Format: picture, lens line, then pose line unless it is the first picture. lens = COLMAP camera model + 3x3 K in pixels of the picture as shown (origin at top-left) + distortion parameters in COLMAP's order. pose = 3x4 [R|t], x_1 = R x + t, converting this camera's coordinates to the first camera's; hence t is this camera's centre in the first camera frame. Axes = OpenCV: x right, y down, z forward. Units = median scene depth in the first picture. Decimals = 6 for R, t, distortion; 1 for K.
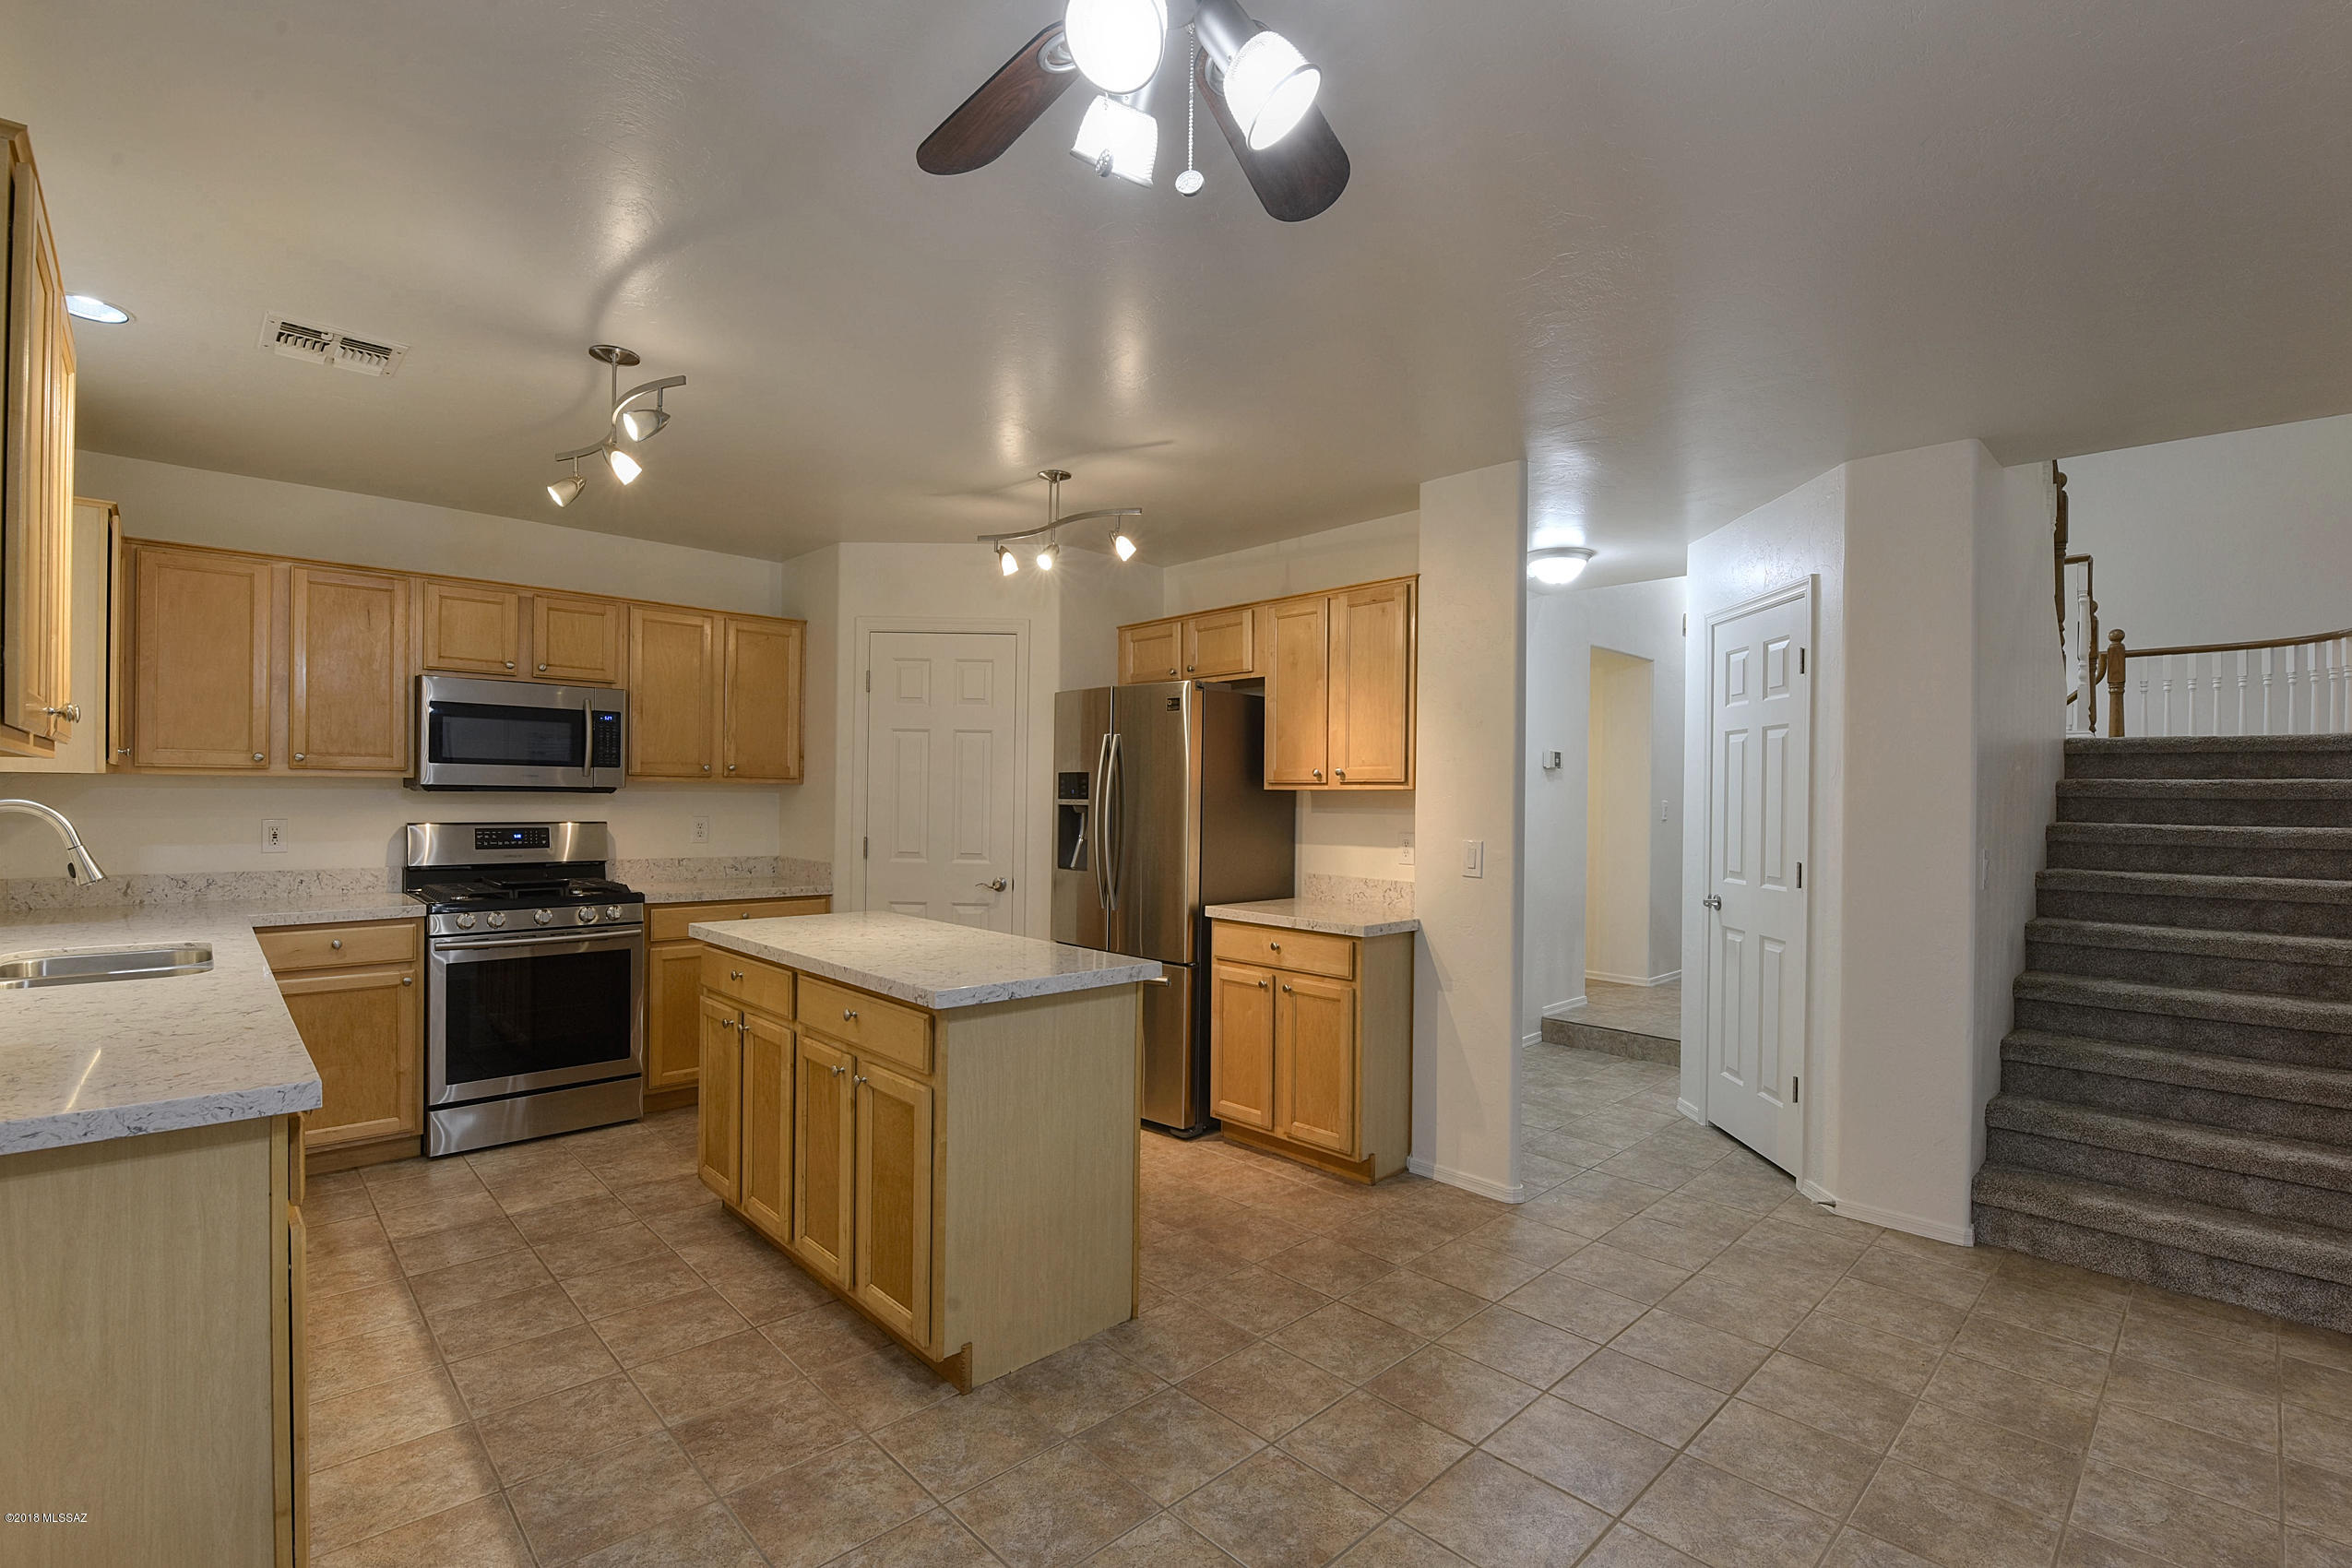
lens RADIAL K [[1057.0, 0, 1249.2], [0, 1057.0, 803.9], [0, 0, 1]] dist [-0.010730, -0.000599]
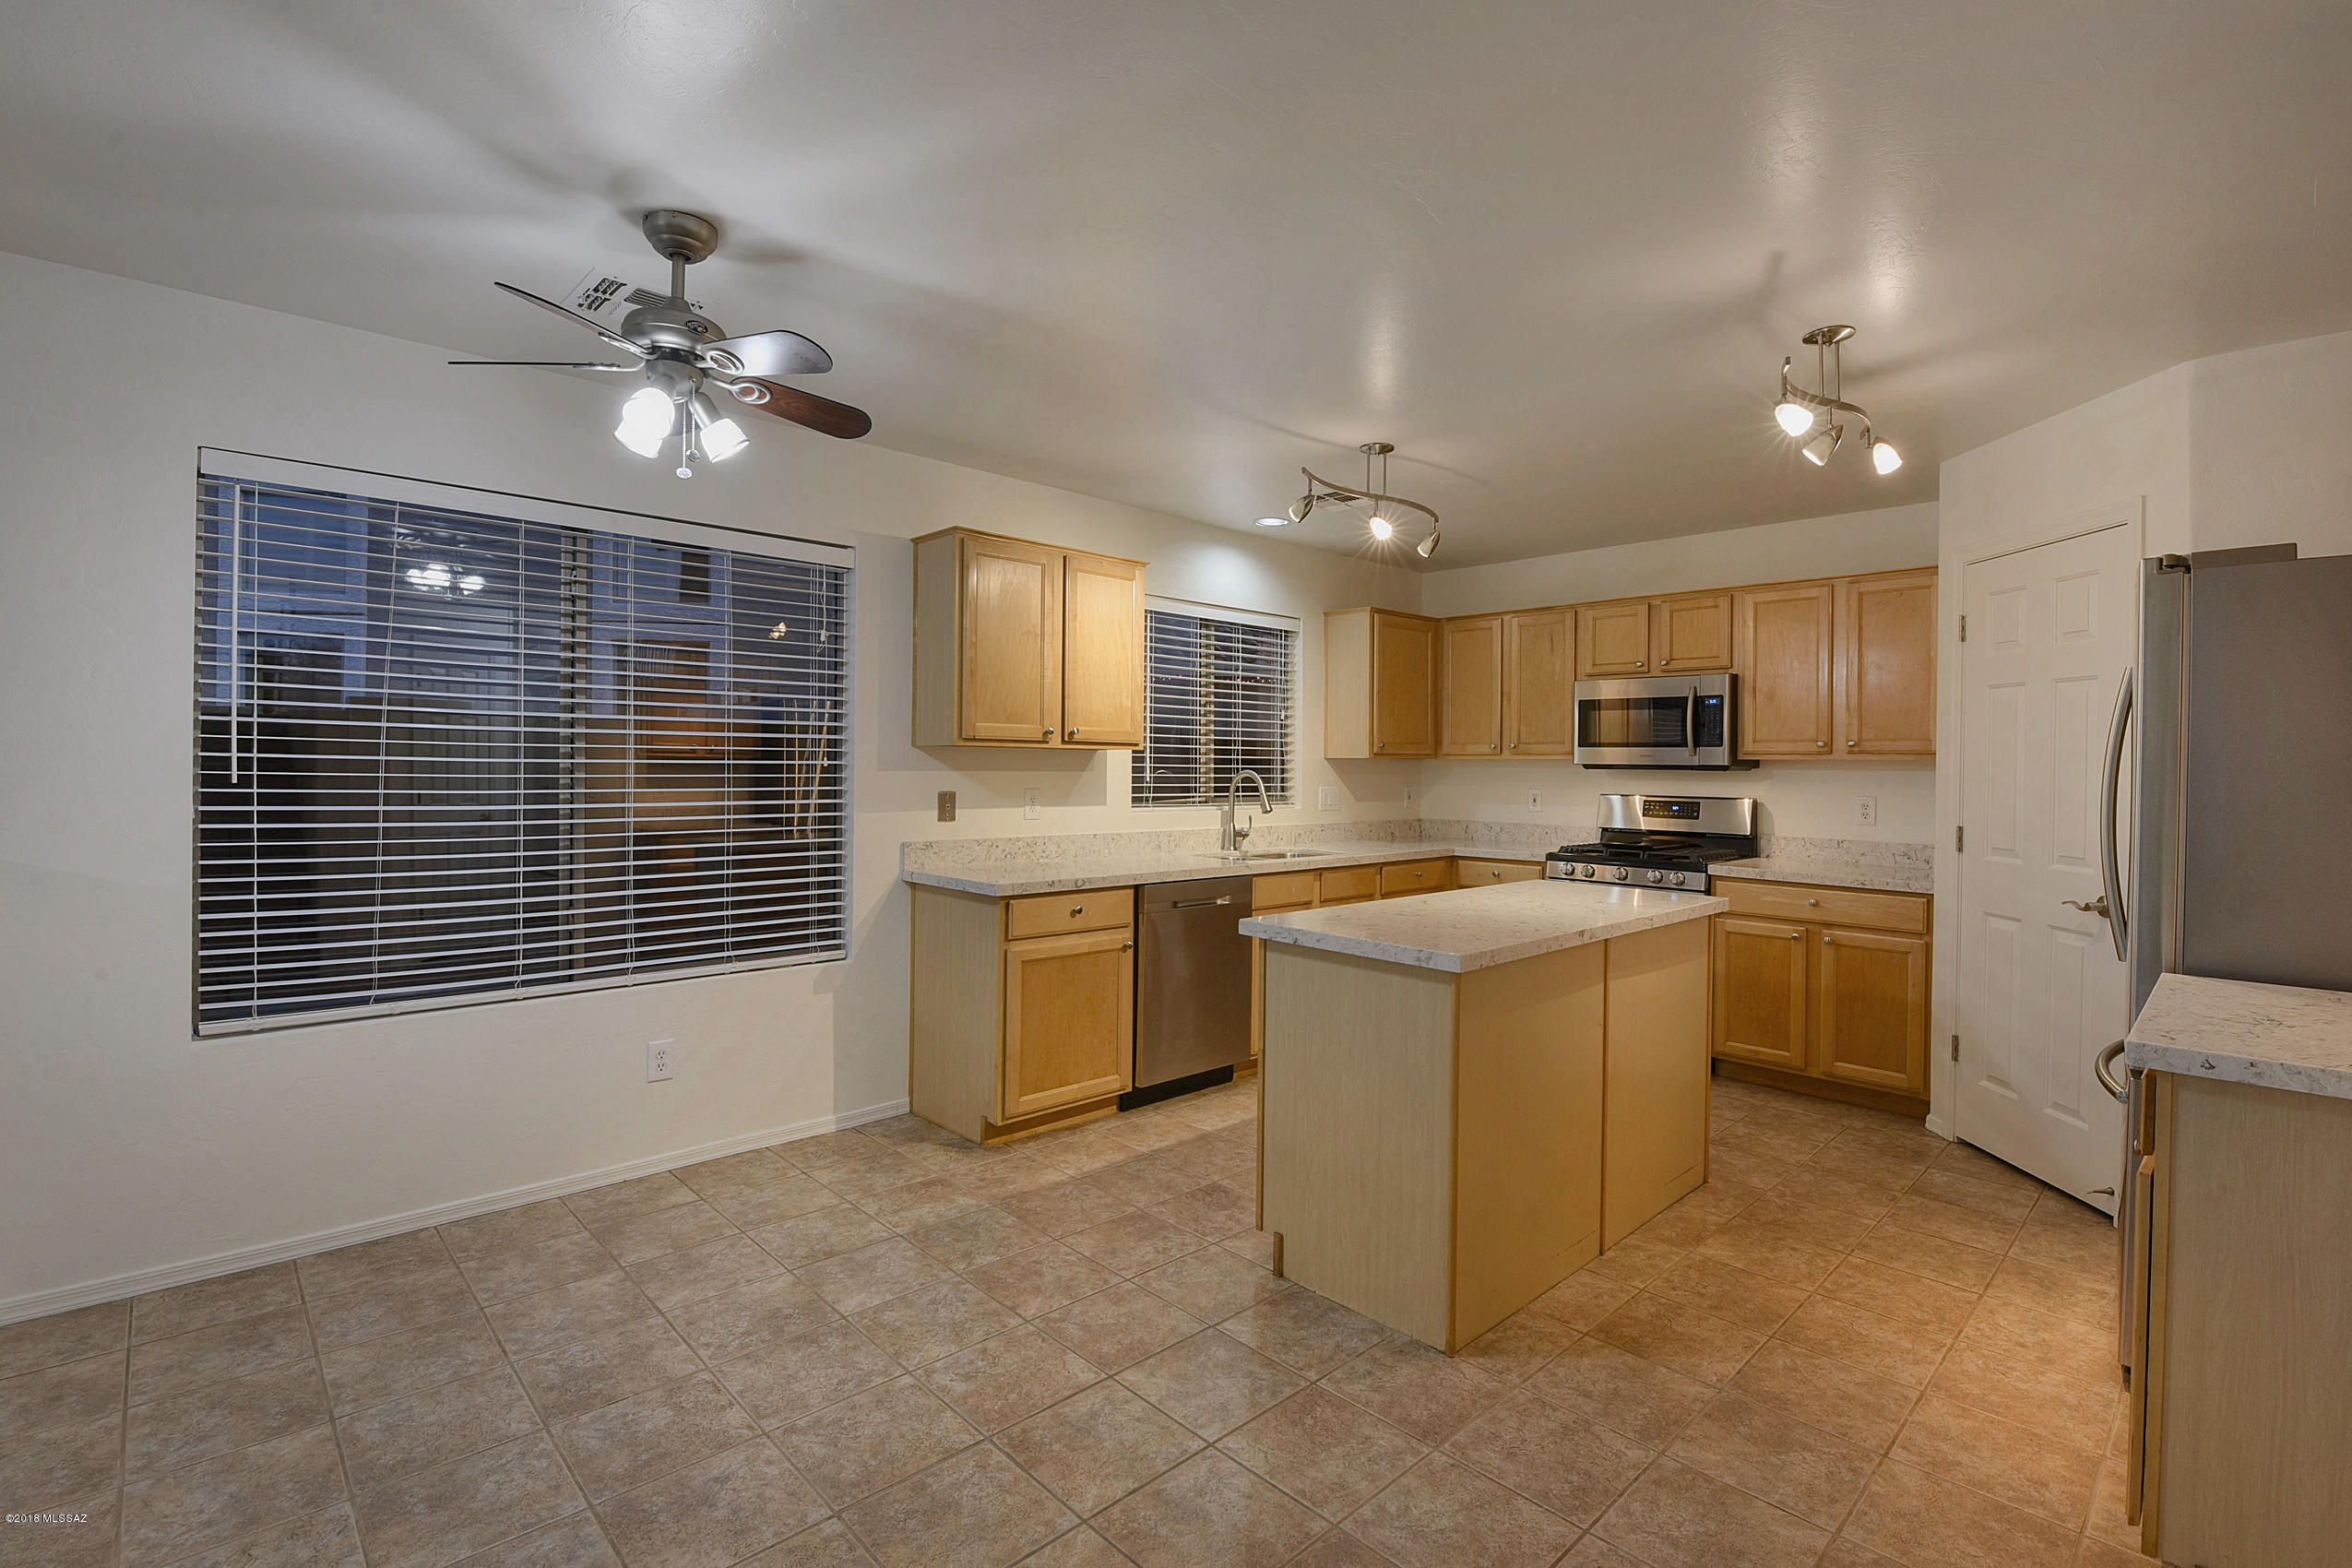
lens RADIAL K [[1062.9, 0, 1213.5], [0, 1062.9, 770.2], [0, 0, 1]] dist [-0.015547, -0.000338]
pose [[-0.028470, -0.008307, -0.999560, 0.638486], [-0.015510, 0.999849, -0.007868, 0.007238], [0.999474, 0.015280, -0.028595, 0.669762]]
